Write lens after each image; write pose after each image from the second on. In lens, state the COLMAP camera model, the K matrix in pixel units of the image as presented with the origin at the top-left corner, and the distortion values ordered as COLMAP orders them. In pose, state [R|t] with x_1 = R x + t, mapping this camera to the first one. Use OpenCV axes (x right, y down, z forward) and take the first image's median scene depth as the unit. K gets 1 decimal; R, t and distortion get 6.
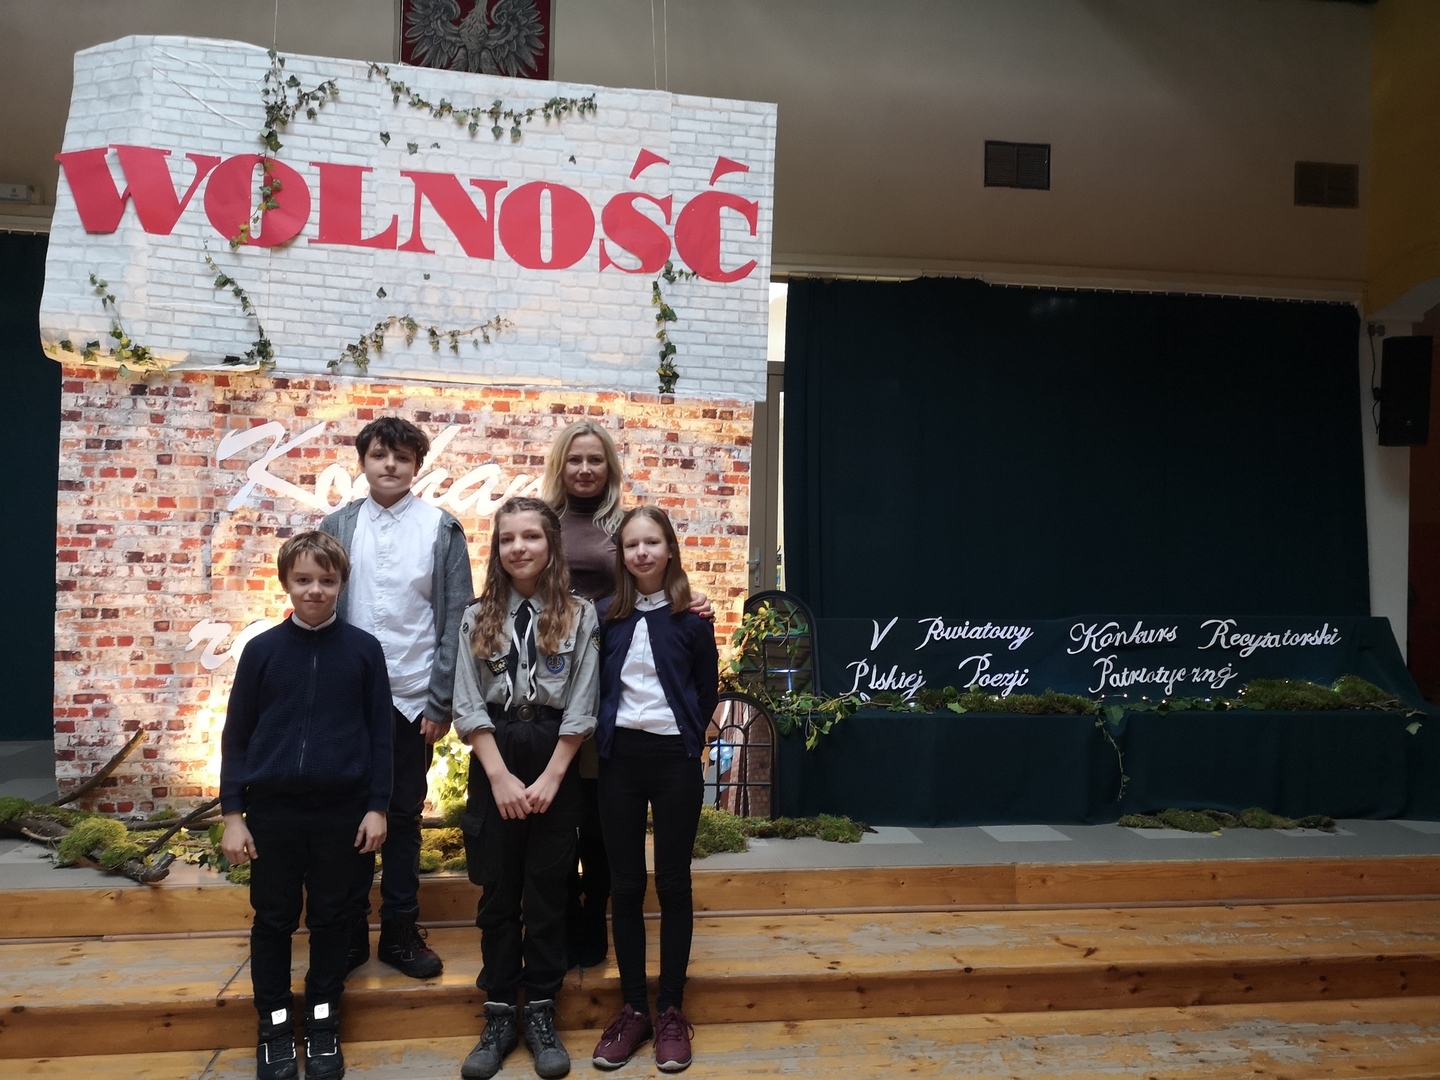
lens RADIAL K [[1106.9, 0, 729.8], [0, 1106.9, 542.7], [0, 0, 1]] dist [0.070085, -0.072195]
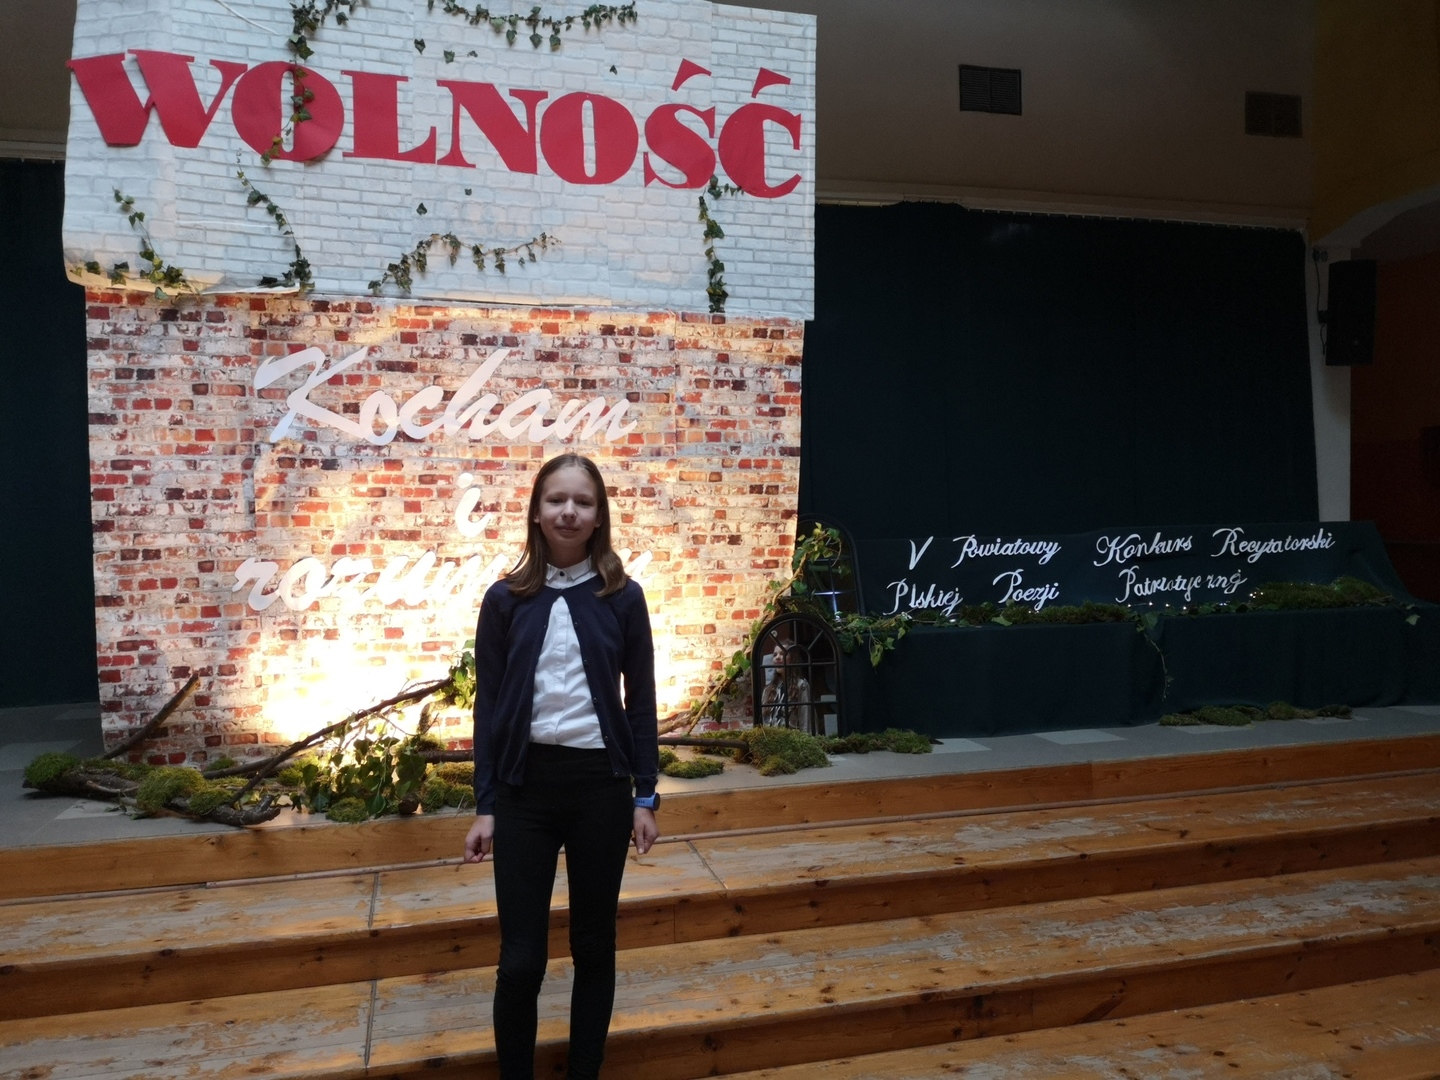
lens RADIAL K [[1146.2, 0, 726.7], [0, 1146.2, 537.8], [0, 0, 1]] dist [0.056059, -0.114072]
pose [[0.992550, -0.035525, 0.116542, -0.177364], [0.031418, 0.998825, 0.036896, 0.027133], [-0.117716, -0.032960, 0.992500, -0.013581]]
